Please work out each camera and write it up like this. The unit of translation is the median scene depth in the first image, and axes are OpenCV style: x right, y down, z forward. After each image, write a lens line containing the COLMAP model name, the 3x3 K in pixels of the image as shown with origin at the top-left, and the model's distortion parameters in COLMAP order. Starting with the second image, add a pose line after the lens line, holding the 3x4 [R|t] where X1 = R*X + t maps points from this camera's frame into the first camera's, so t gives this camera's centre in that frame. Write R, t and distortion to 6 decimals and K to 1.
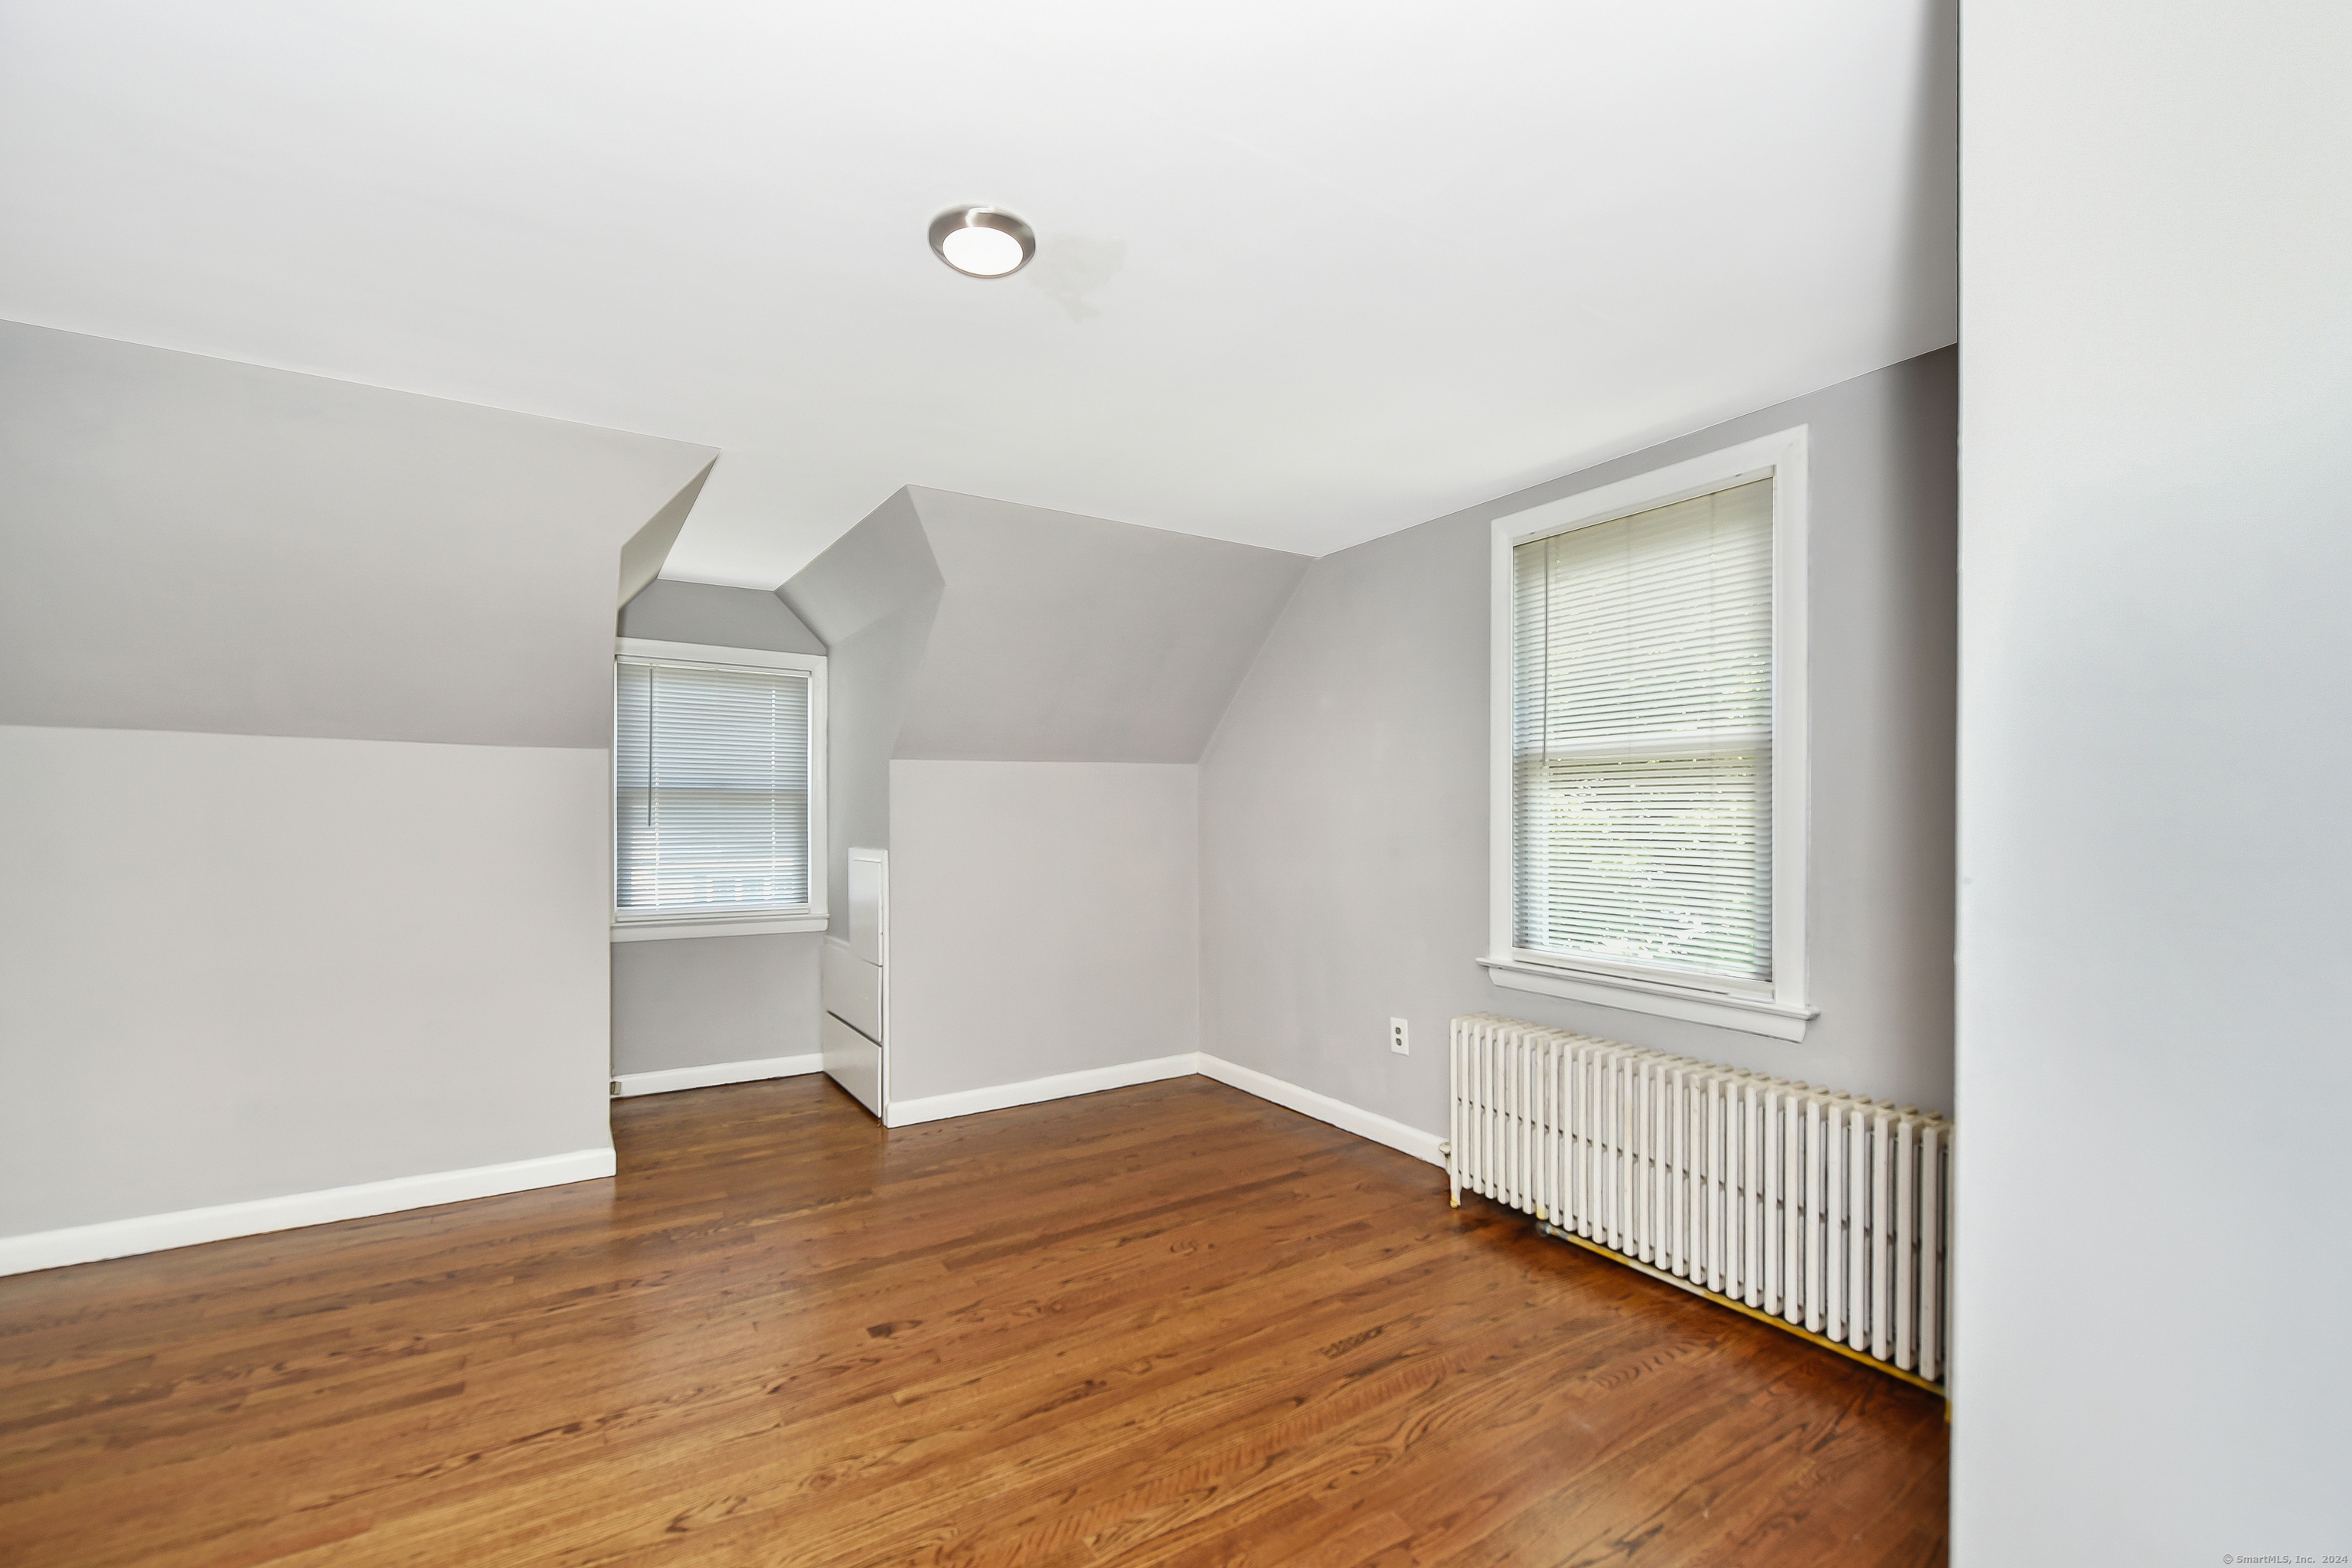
lens RADIAL K [[980.0, 0, 1120.0], [0, 980.0, 826.4], [0, 0, 1]] dist [-0.005071, -0.000161]
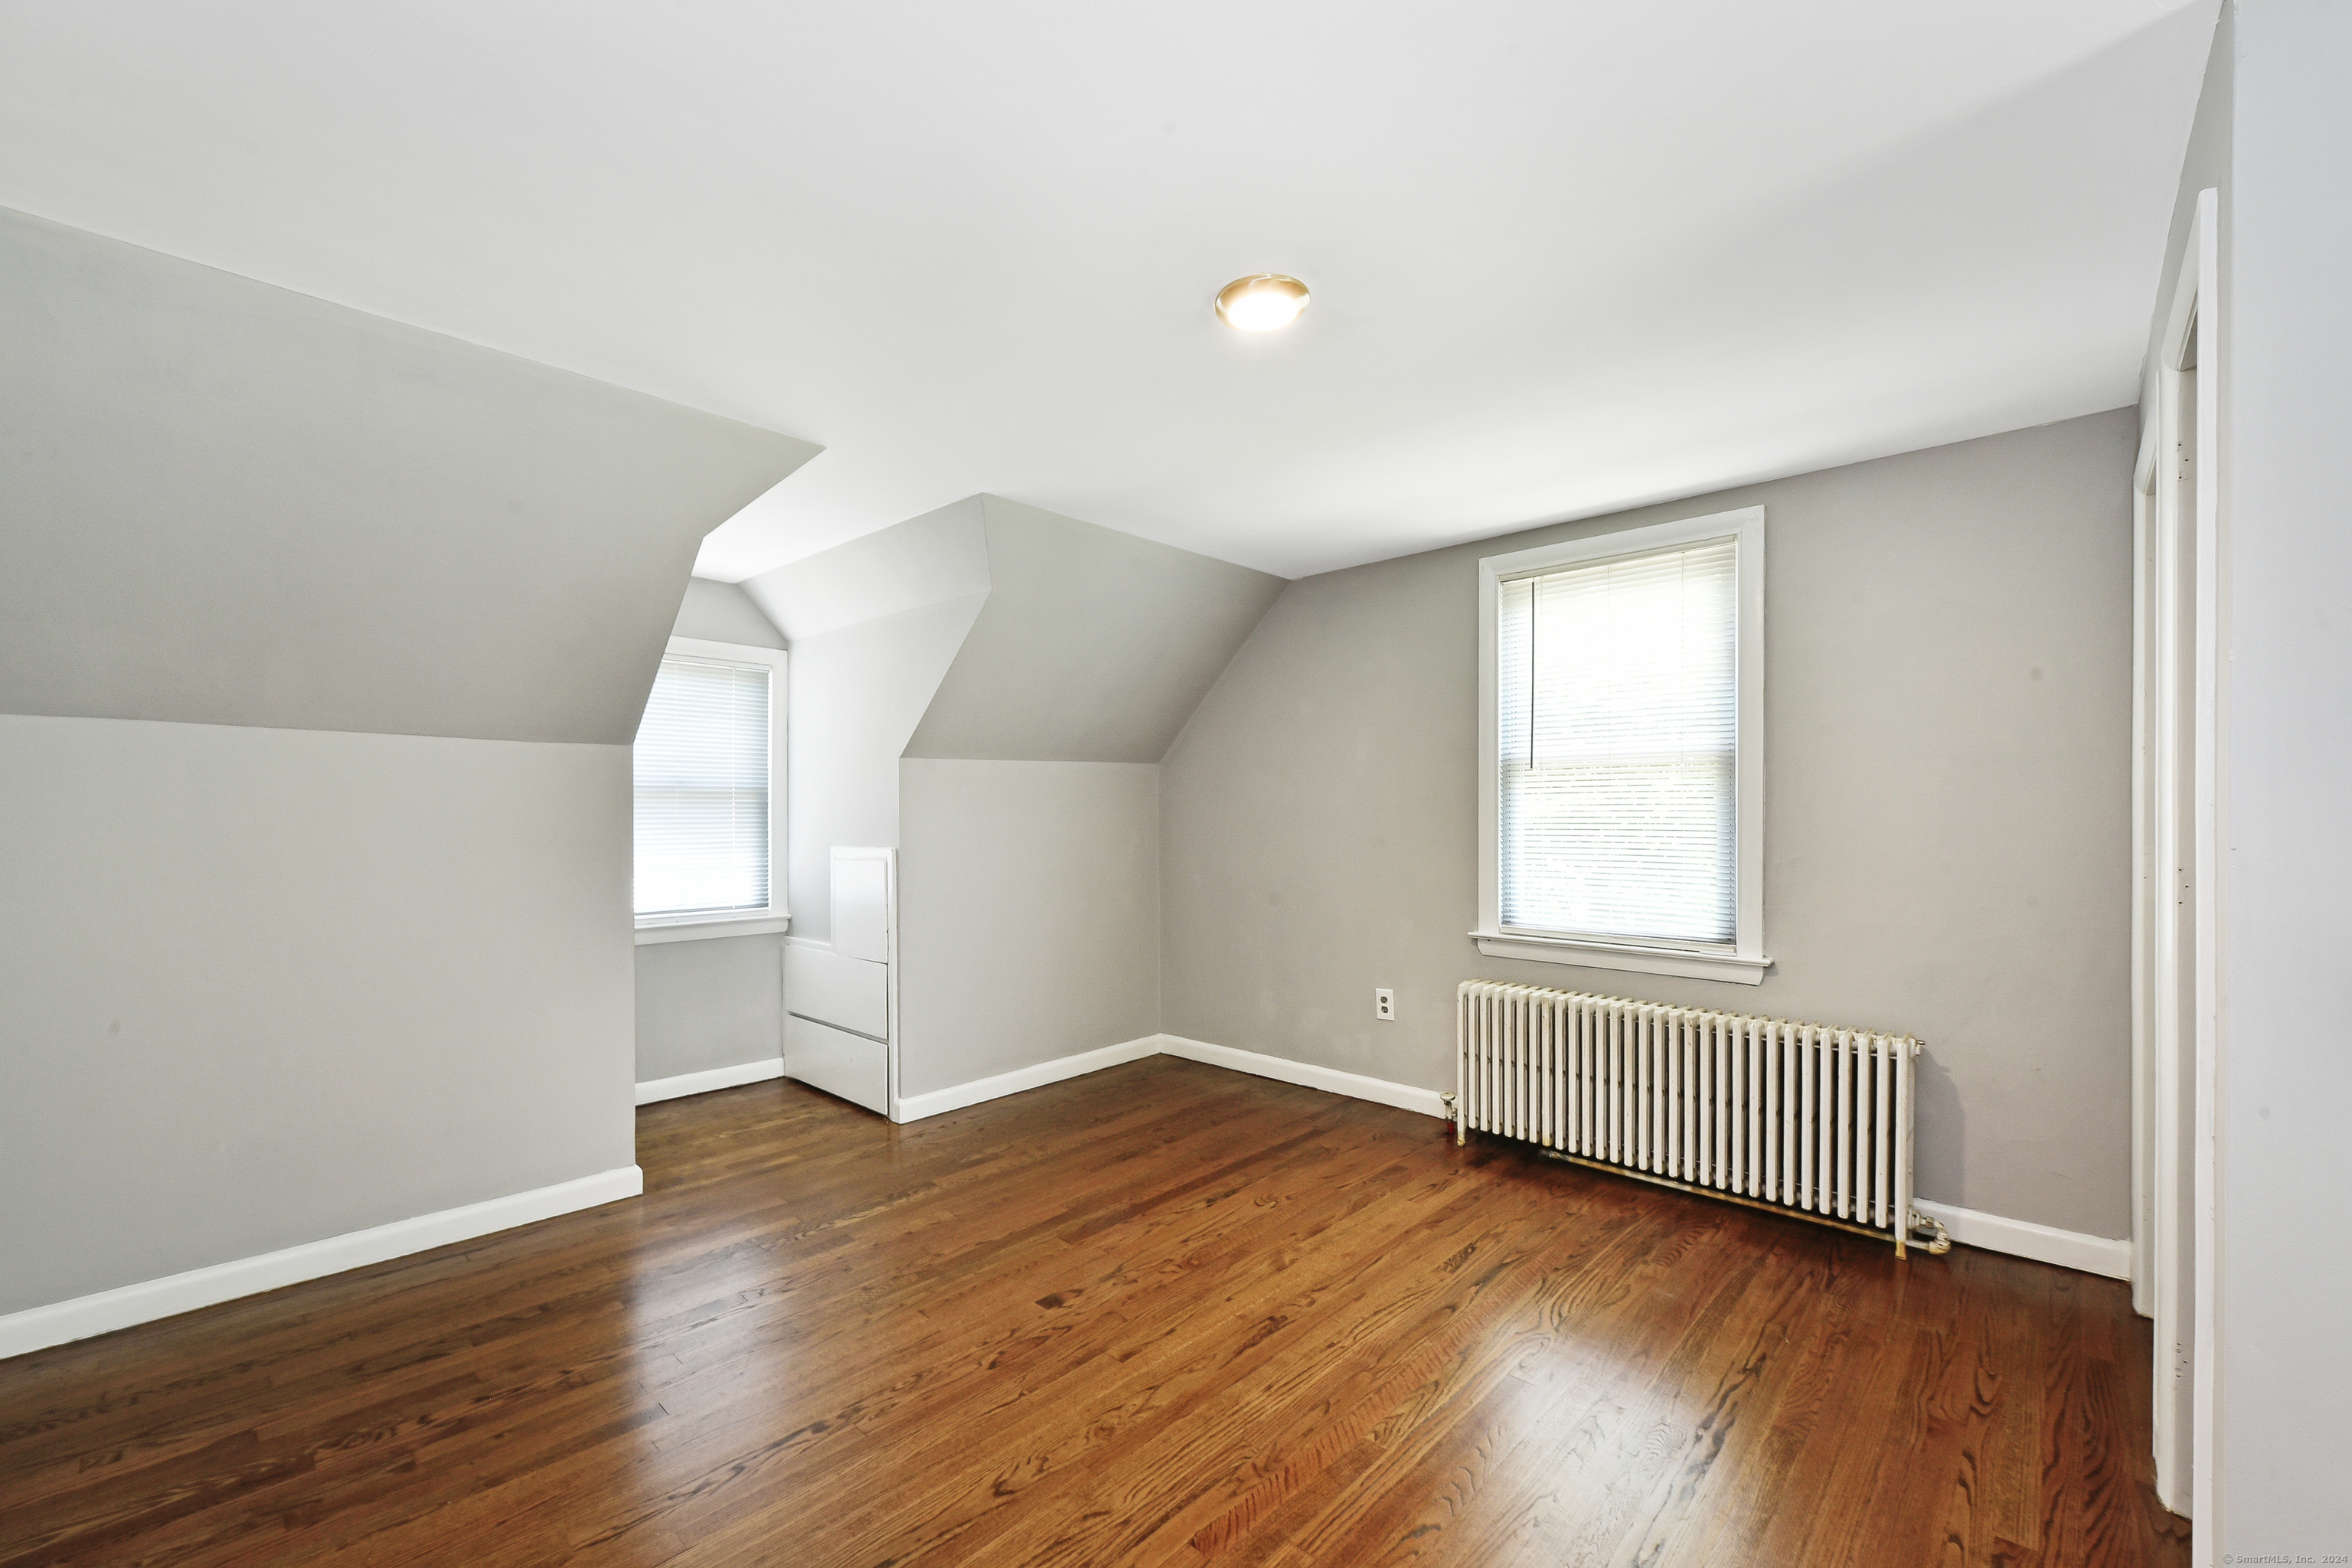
lens RADIAL K [[953.2, 0, 1167.8], [0, 953.2, 806.2], [0, 0, 1]] dist [-0.010303, -0.000036]
pose [[0.969301, -0.001090, 0.245875, -0.299649], [0.005412, 0.999842, -0.016905, -0.000131], [-0.245817, 0.017716, 0.969154, -0.024964]]
